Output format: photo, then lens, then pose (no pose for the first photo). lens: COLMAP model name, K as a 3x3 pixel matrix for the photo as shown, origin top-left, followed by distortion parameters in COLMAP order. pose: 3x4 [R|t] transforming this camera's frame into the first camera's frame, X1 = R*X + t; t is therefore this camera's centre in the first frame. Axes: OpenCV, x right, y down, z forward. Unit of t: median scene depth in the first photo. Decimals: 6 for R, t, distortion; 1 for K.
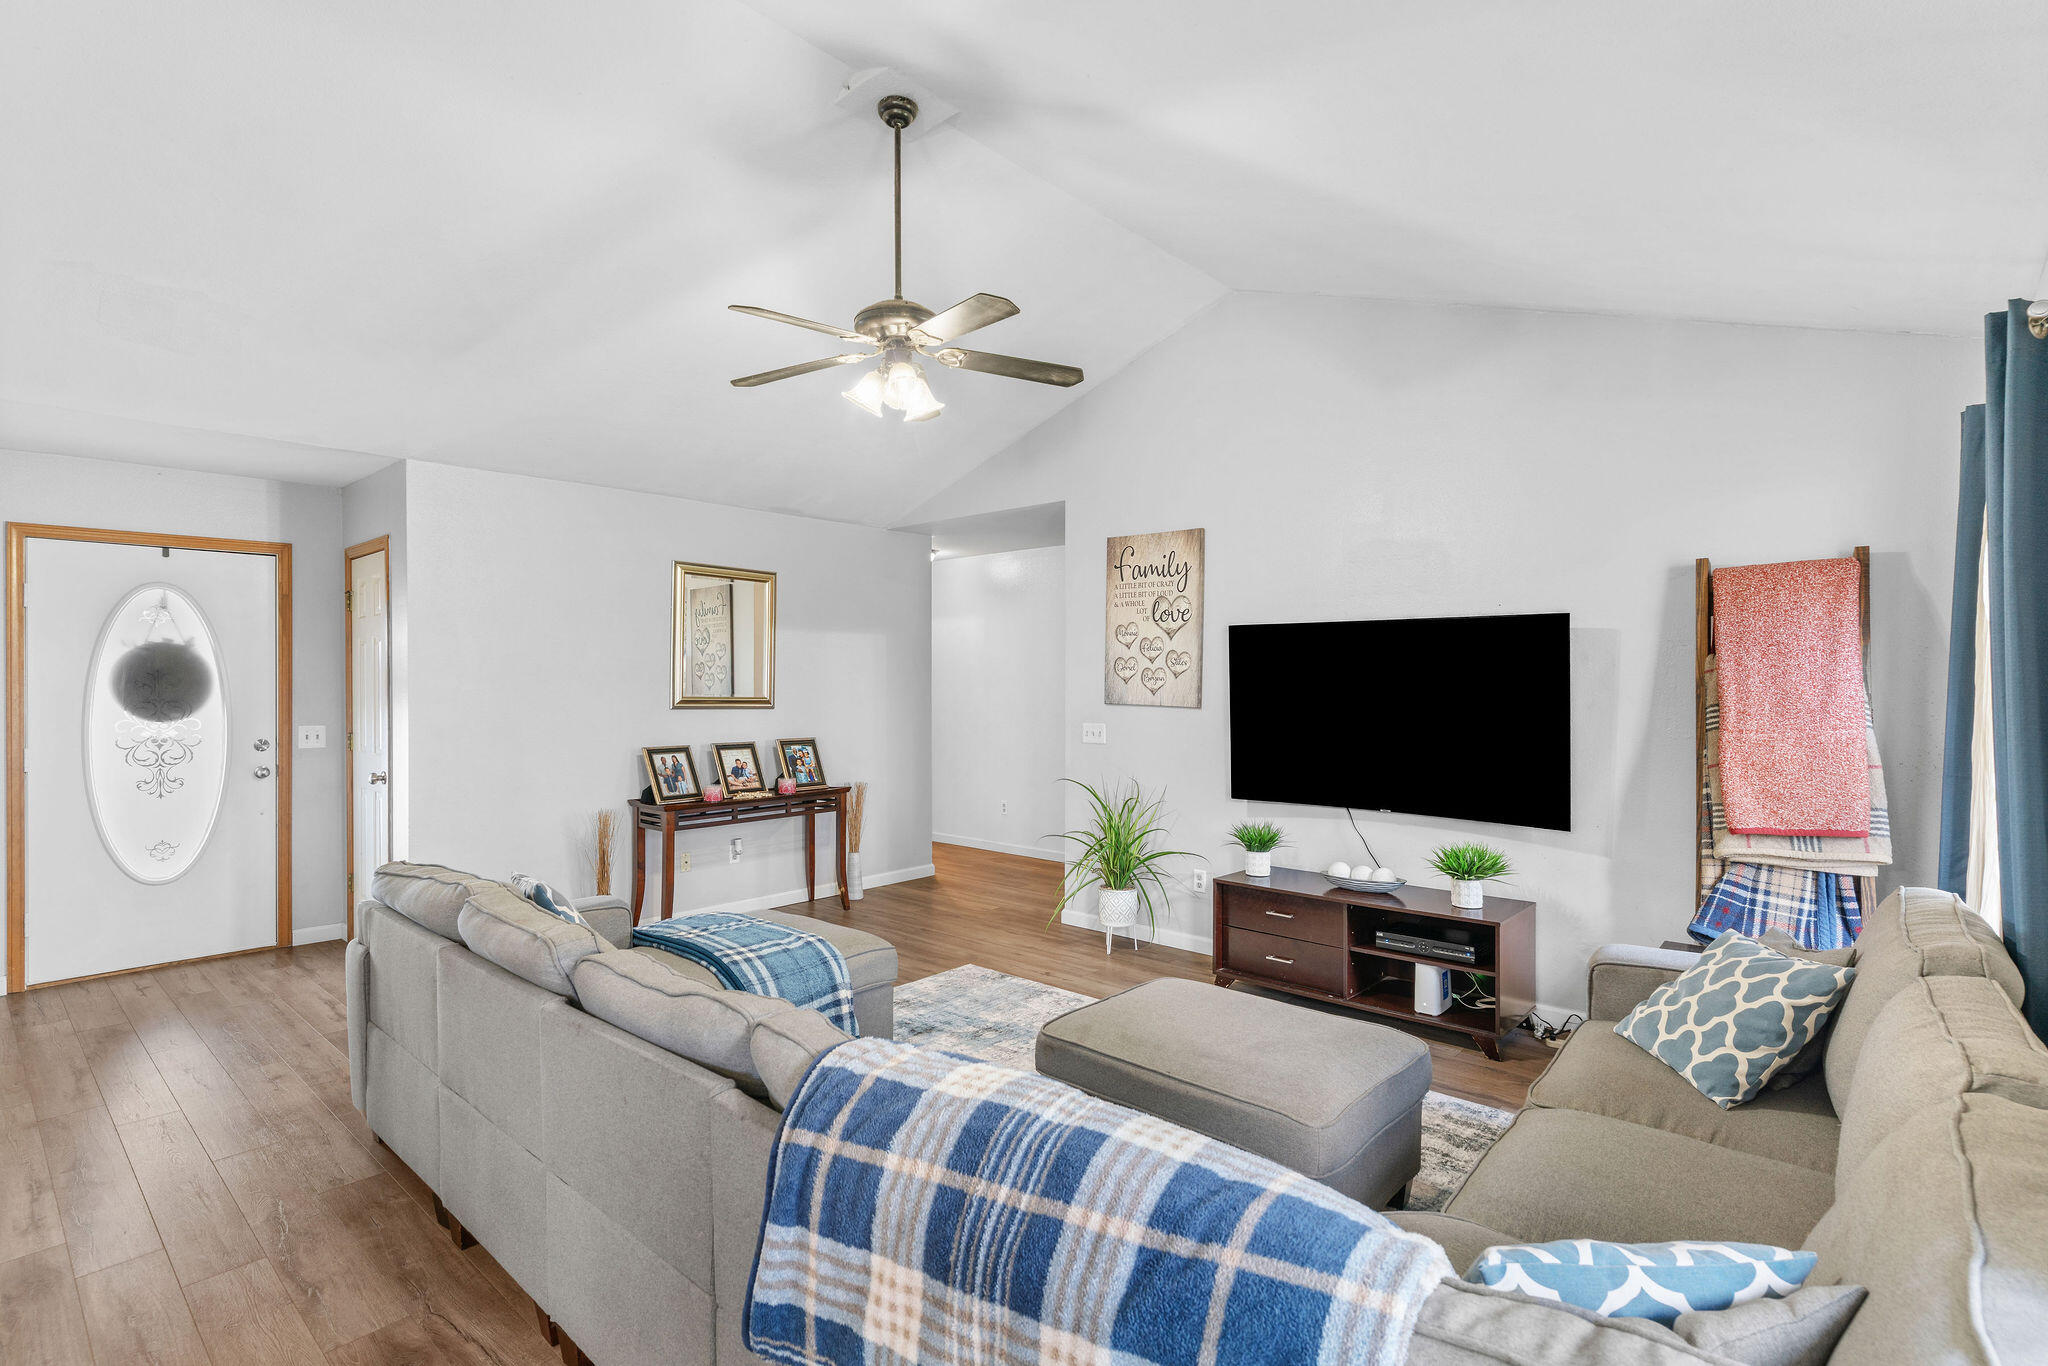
lens RADIAL K [[969.1, 0, 1019.0], [0, 969.1, 689.7], [0, 0, 1]] dist [-0.002621, -0.000437]
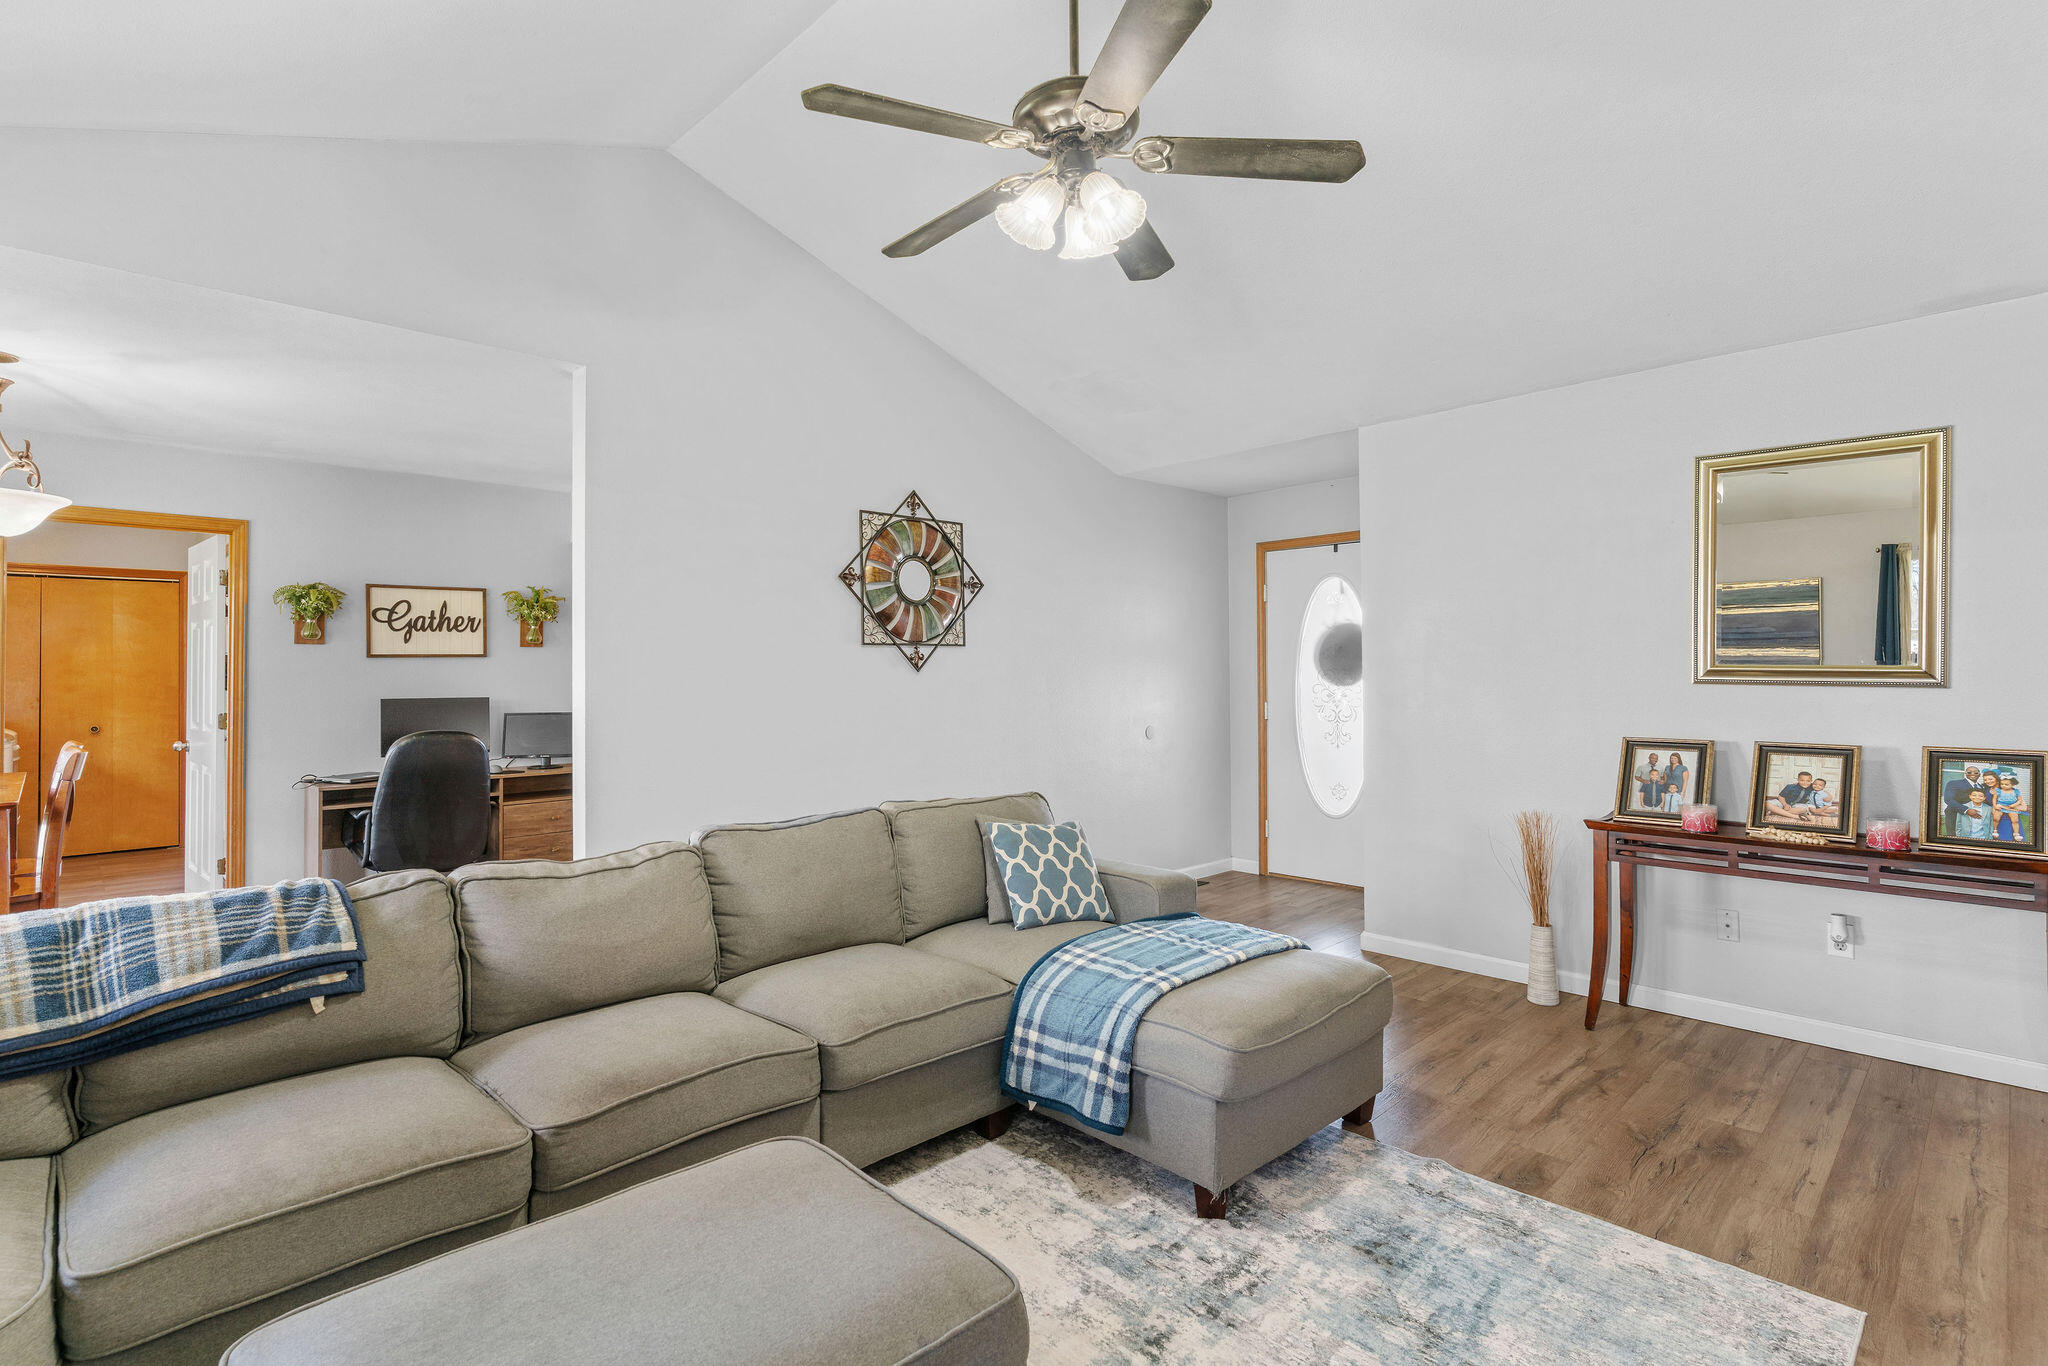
lens RADIAL K [[987.6, 0, 1017.4], [0, 987.6, 659.5], [0, 0, 1]] dist [-0.001672, -0.000243]
pose [[-0.063319, -0.011090, -0.997932, 0.369872], [-0.003447, 0.999935, -0.010894, 0.013412], [0.997987, 0.002750, -0.063353, 0.635053]]
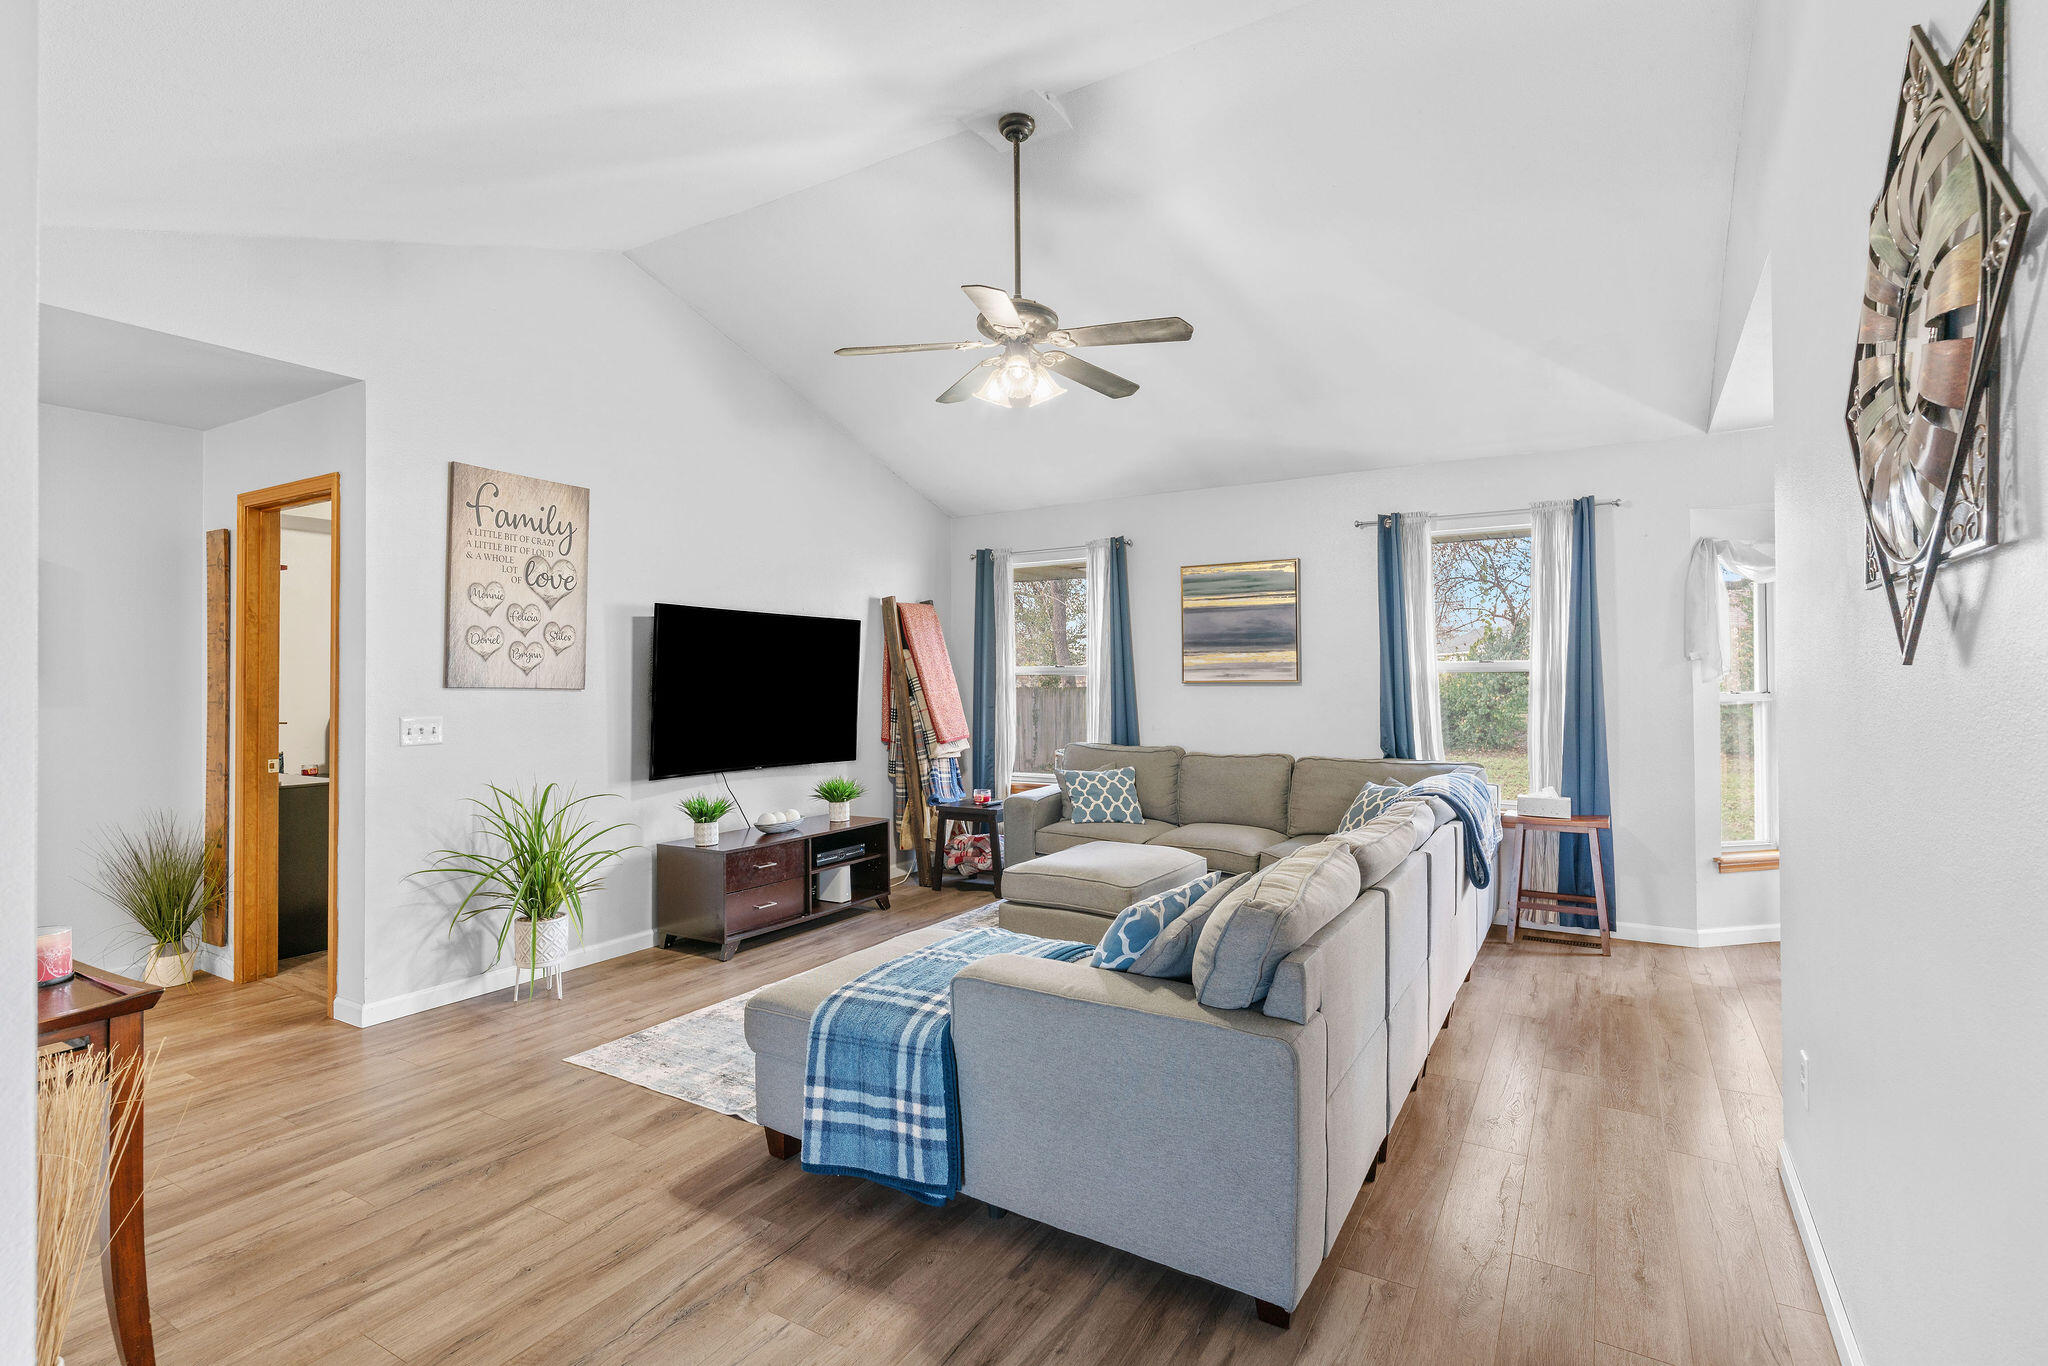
lens RADIAL K [[973.1, 0, 1011.3], [0, 973.1, 673.7], [0, 0, 1]] dist [0.002207, 0.000225]
pose [[-0.181082, 0.009873, 0.983418, -0.753706], [0.014686, 0.999865, -0.007334, 0.016503], [-0.983358, 0.013115, -0.181202, 0.765857]]
